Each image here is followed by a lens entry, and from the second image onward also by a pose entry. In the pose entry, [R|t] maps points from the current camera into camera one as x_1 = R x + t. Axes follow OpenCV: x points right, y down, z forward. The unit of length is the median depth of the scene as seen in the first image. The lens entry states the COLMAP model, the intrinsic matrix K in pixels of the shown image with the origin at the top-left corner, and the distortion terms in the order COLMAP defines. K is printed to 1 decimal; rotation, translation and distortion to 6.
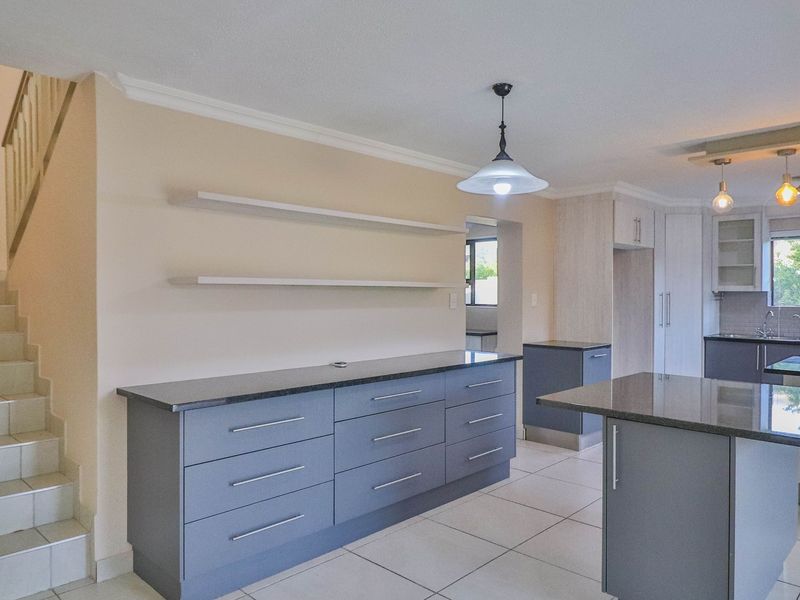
lens RADIAL K [[569.8, 0, 411.0], [0, 569.8, 296.6], [0, 0, 1]] dist [-0.002850, -0.007601]
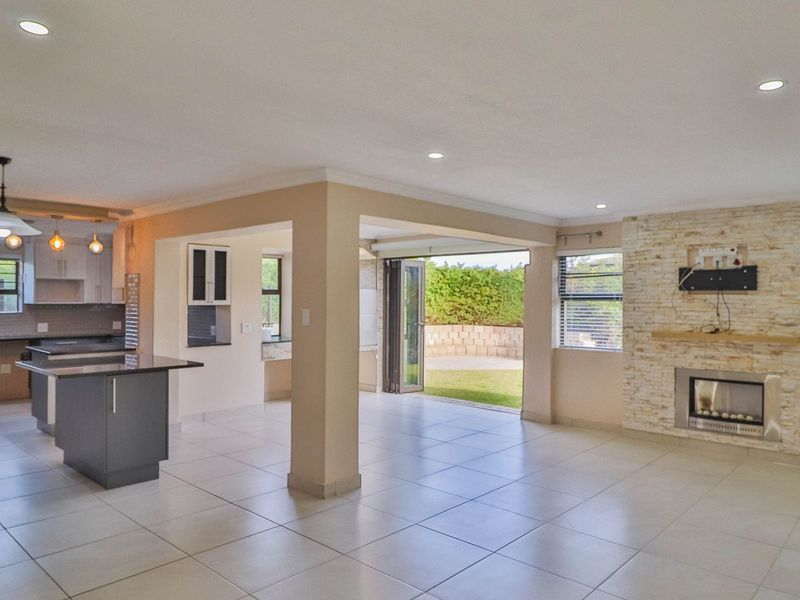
lens RADIAL K [[569.8, 0, 411.0], [0, 569.8, 296.6], [0, 0, 1]] dist [-0.002850, -0.007601]
pose [[-0.019065, 0.001036, 0.999818, -0.894690], [0.002058, 0.999997, -0.000997, -0.024580], [-0.999816, 0.002039, -0.019067, 0.035677]]
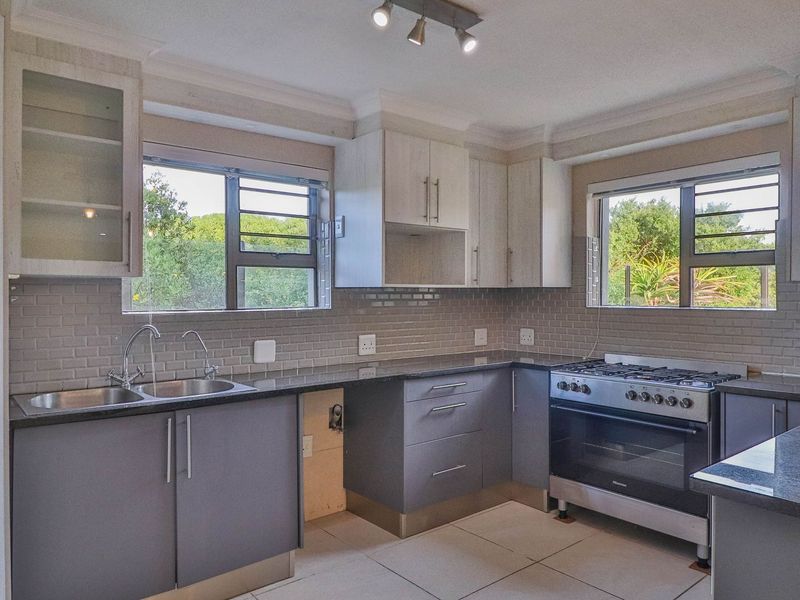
lens RADIAL K [[569.8, 0, 411.0], [0, 569.8, 296.6], [0, 0, 1]] dist [-0.002850, -0.007601]
pose [[0.110577, -0.009538, 0.993822, 0.385350], [0.006443, 0.999940, 0.008880, 0.002227], [-0.993847, 0.005421, 0.110632, 1.228494]]
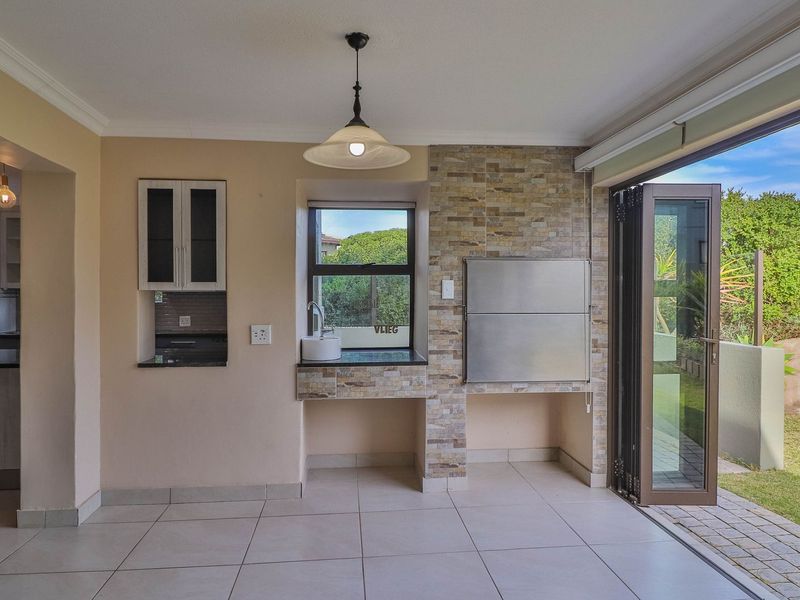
lens RADIAL K [[569.8, 0, 411.0], [0, 569.8, 296.6], [0, 0, 1]] dist [-0.002850, -0.007601]
pose [[0.642524, -0.008272, 0.766221, 0.396115], [0.005906, 0.999965, 0.005843, 0.005304], [-0.766243, 0.000771, 0.642550, -0.281930]]
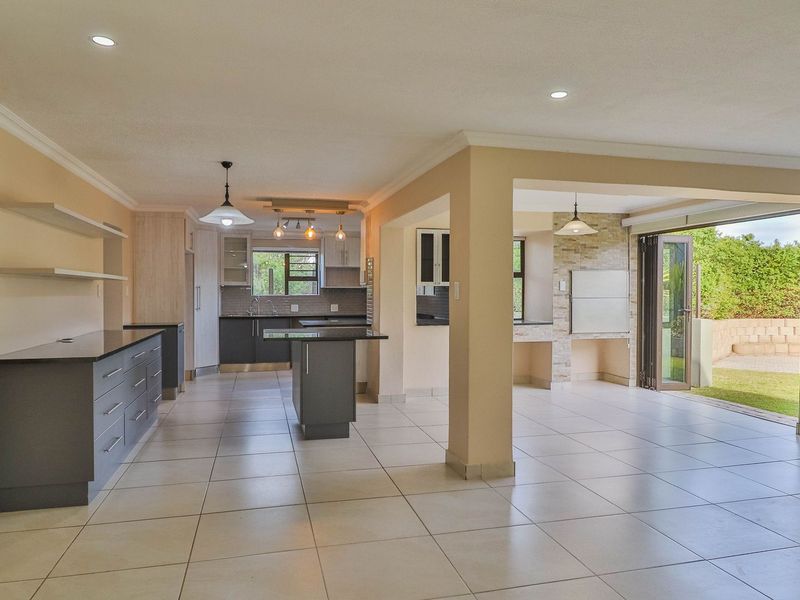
lens RADIAL K [[569.8, 0, 411.0], [0, 569.8, 296.6], [0, 0, 1]] dist [-0.002850, -0.007601]
pose [[0.523939, -0.009946, 0.851698, -0.739366], [0.006019, 0.999950, 0.007974, 0.017079], [-0.851734, 0.000948, 0.523973, -0.270810]]
